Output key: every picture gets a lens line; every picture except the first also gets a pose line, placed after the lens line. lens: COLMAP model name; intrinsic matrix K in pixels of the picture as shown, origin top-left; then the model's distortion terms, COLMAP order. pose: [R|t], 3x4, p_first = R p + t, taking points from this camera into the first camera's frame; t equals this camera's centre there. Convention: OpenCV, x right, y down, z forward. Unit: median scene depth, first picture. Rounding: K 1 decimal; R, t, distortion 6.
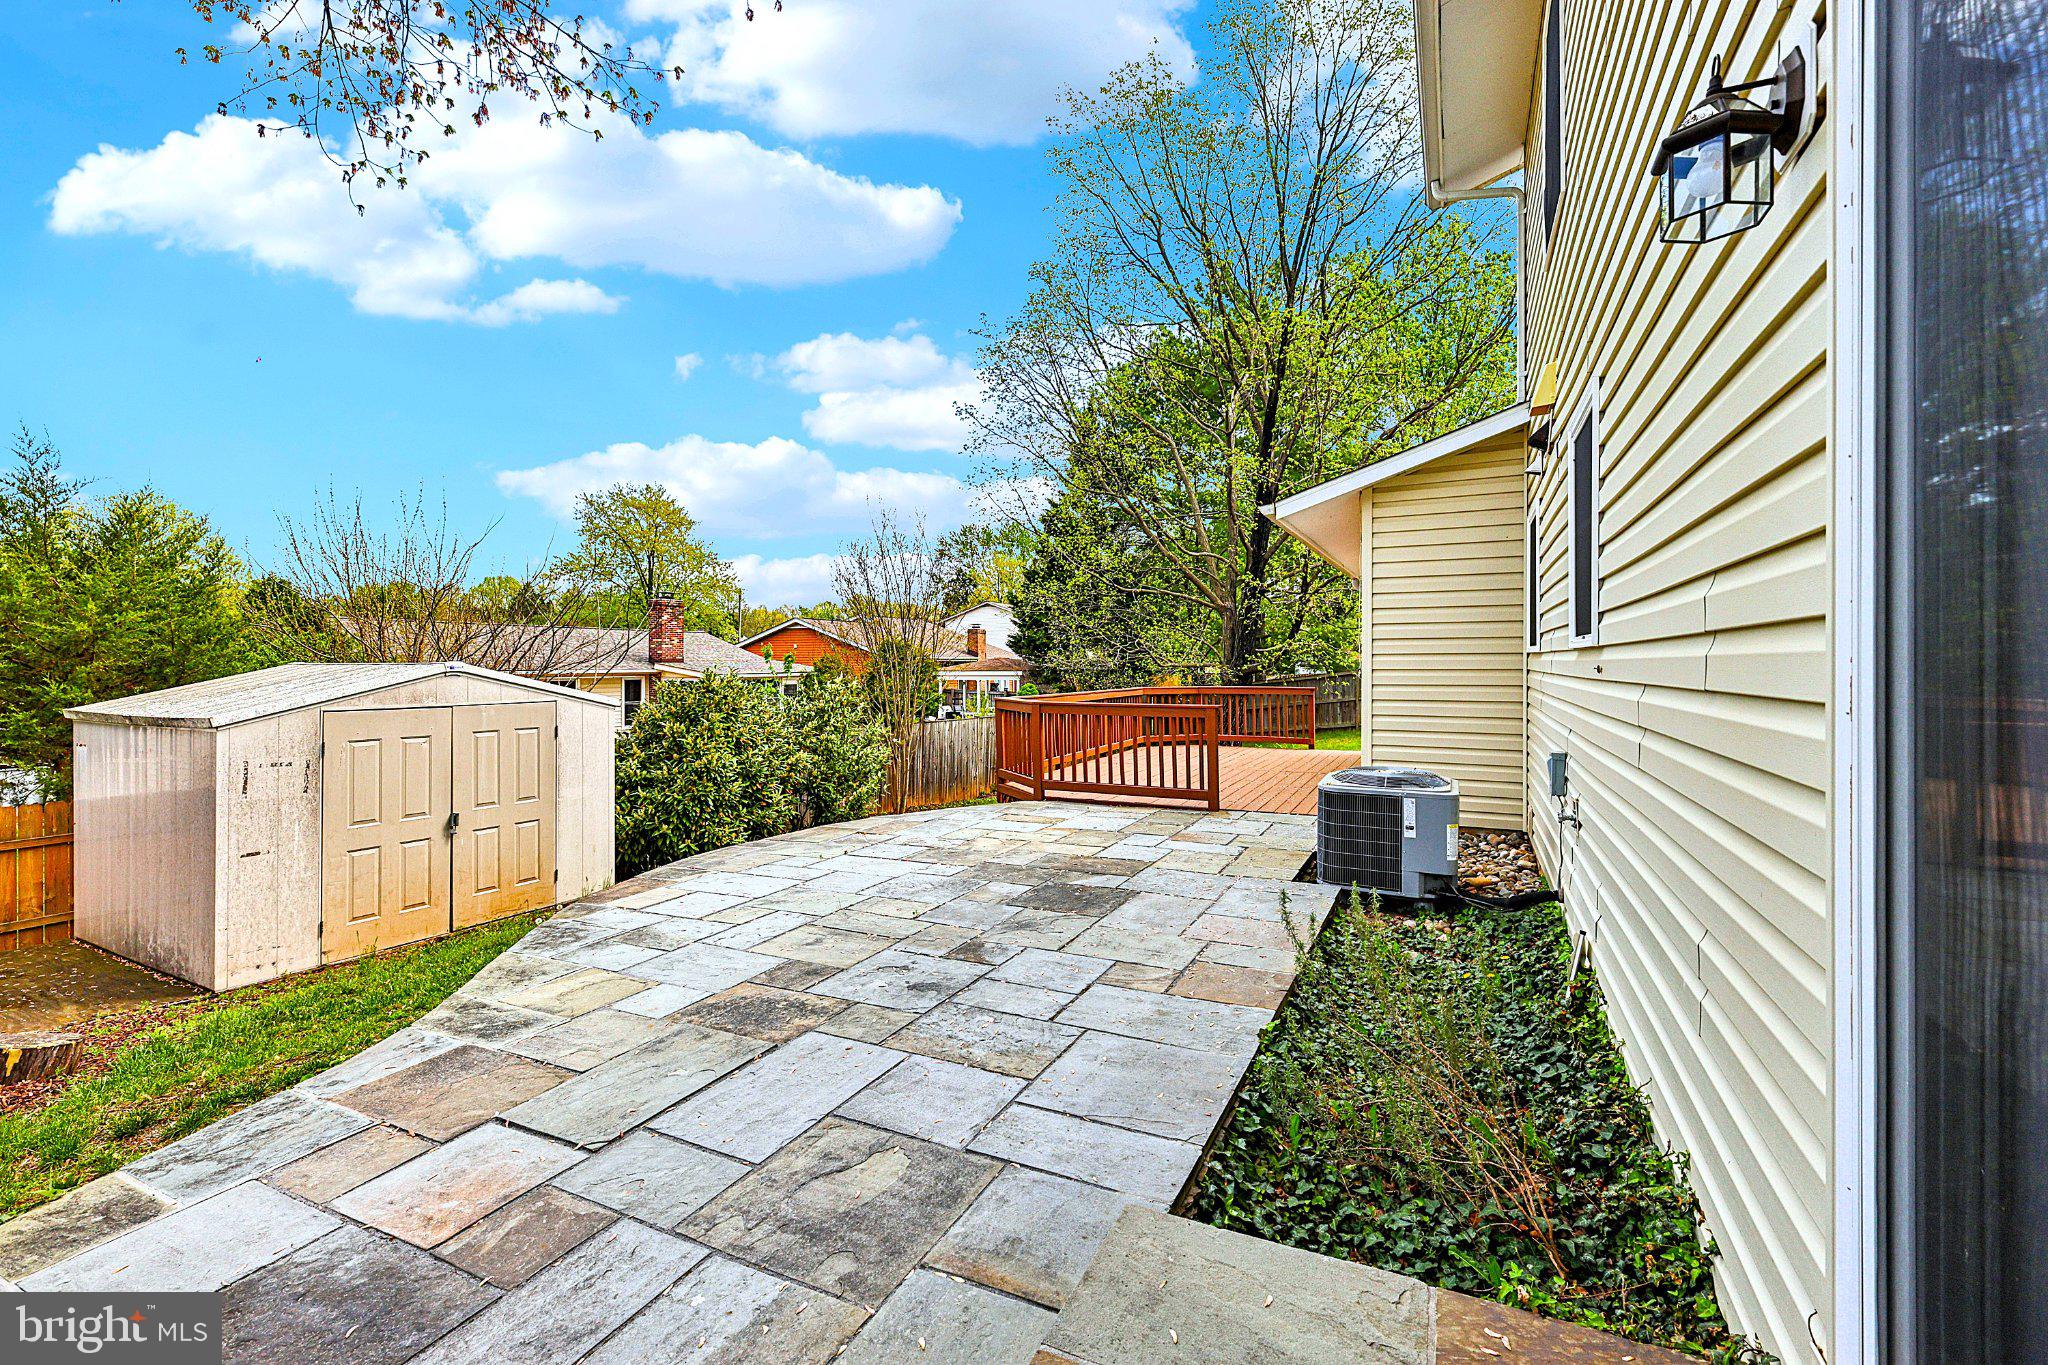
lens RADIAL K [[886.5, 0, 1019.3], [0, 886.5, 669.3], [0, 0, 1]] dist [0.000815, 0.000178]
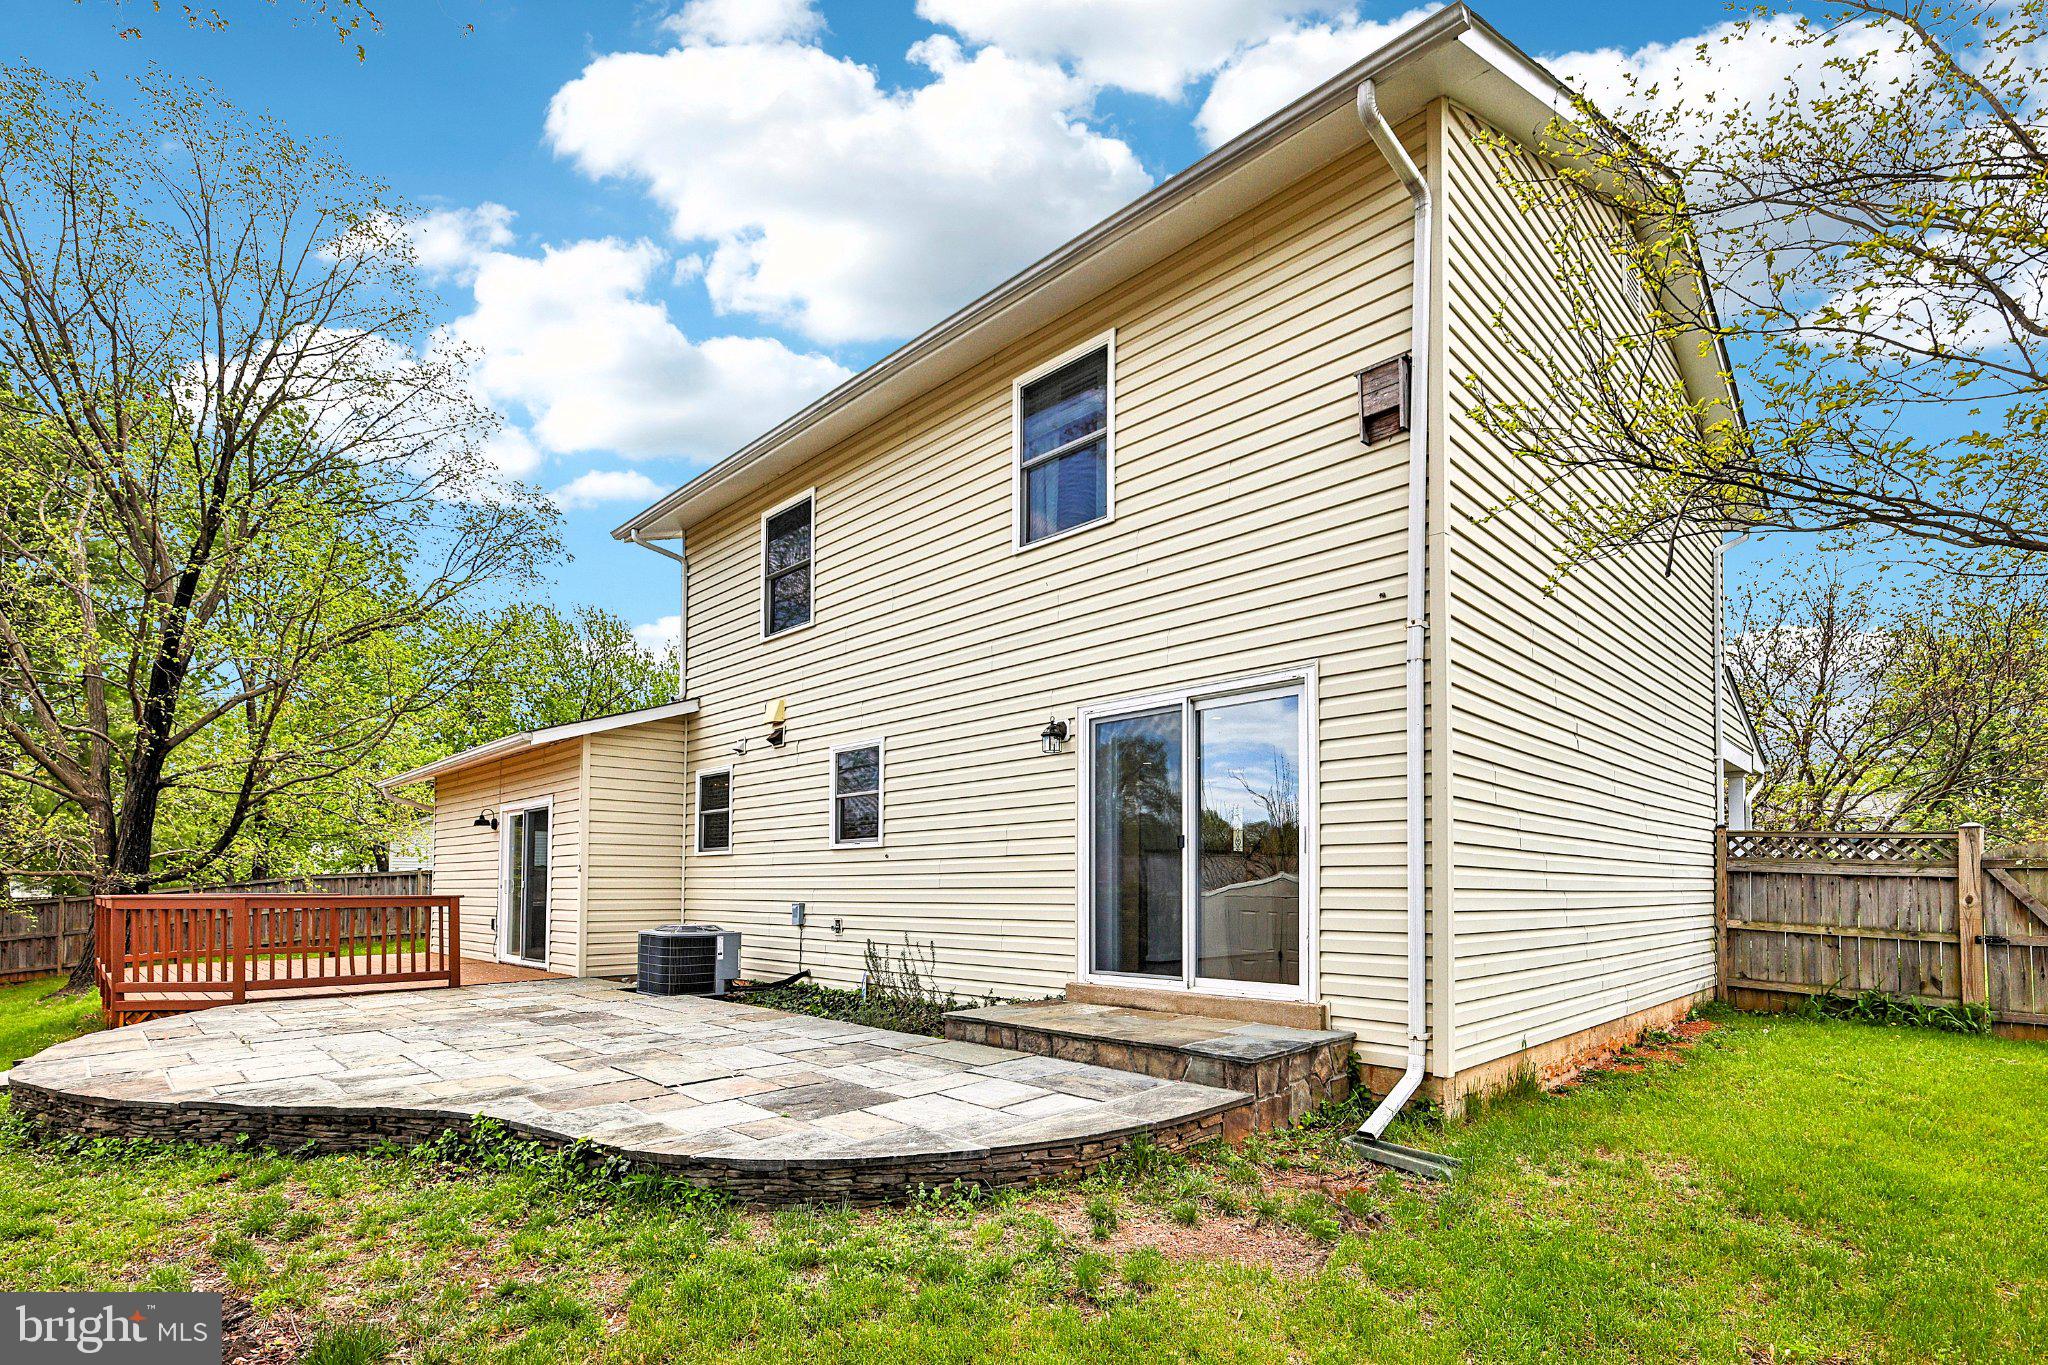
lens RADIAL K [[886.5, 0, 1019.3], [0, 886.5, 669.3], [0, 0, 1]] dist [0.000815, 0.000178]
pose [[0.336707, 0.226460, 0.913972, -1.049997], [0.003314, 0.970357, -0.241652, 0.060651], [-0.941604, 0.084395, 0.325976, -0.151036]]
